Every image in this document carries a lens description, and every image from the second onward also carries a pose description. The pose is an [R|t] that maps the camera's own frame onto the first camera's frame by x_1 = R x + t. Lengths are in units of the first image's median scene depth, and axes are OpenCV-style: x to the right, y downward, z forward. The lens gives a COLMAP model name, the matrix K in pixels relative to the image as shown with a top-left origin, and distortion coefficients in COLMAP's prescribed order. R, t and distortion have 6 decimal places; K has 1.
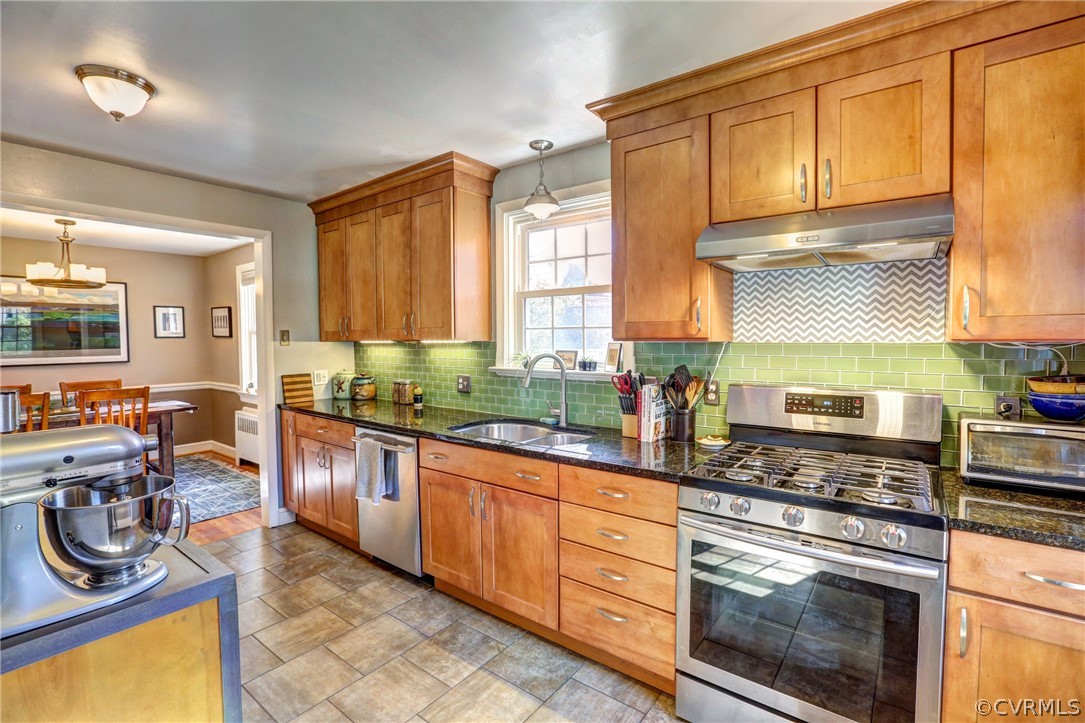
lens RADIAL K [[499.2, 0, 545.6], [0, 499.2, 357.6], [0, 0, 1]] dist [-0.049984, 0.019952]
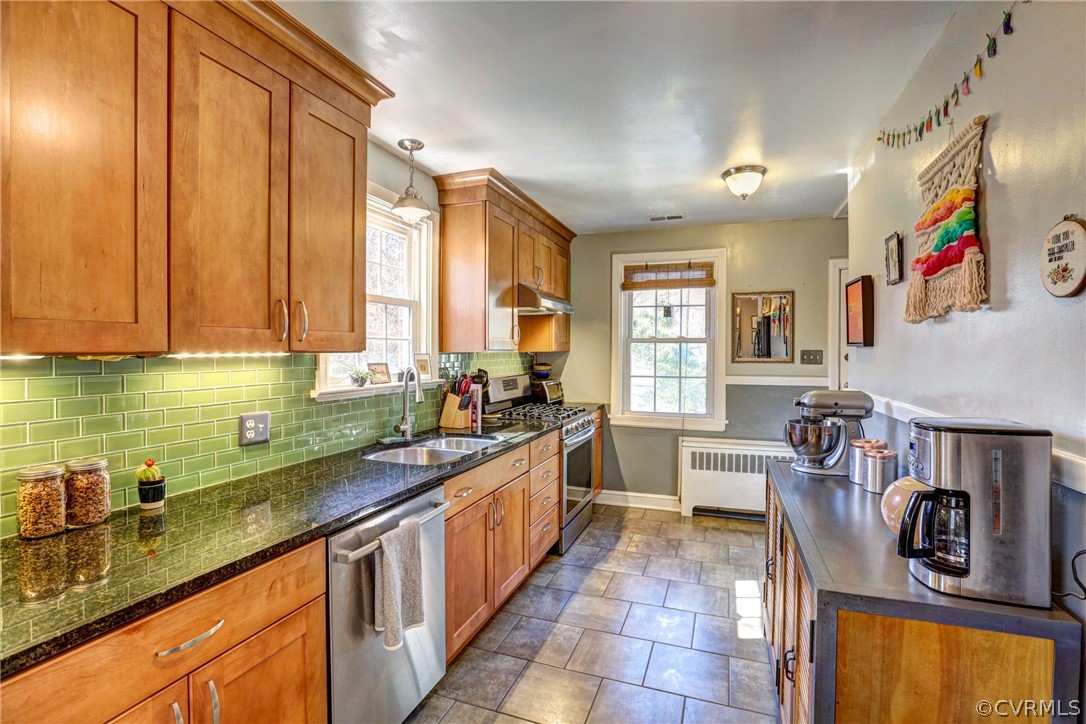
lens RADIAL K [[499.7, 0, 546.1], [0, 499.7, 358.1], [0, 0, 1]] dist [-0.049984, 0.019952]
pose [[-0.300573, -0.011438, 0.953690, -0.858861], [0.035881, 0.999085, 0.023291, -0.031150], [-0.953084, 0.041220, -0.299888, 0.914447]]
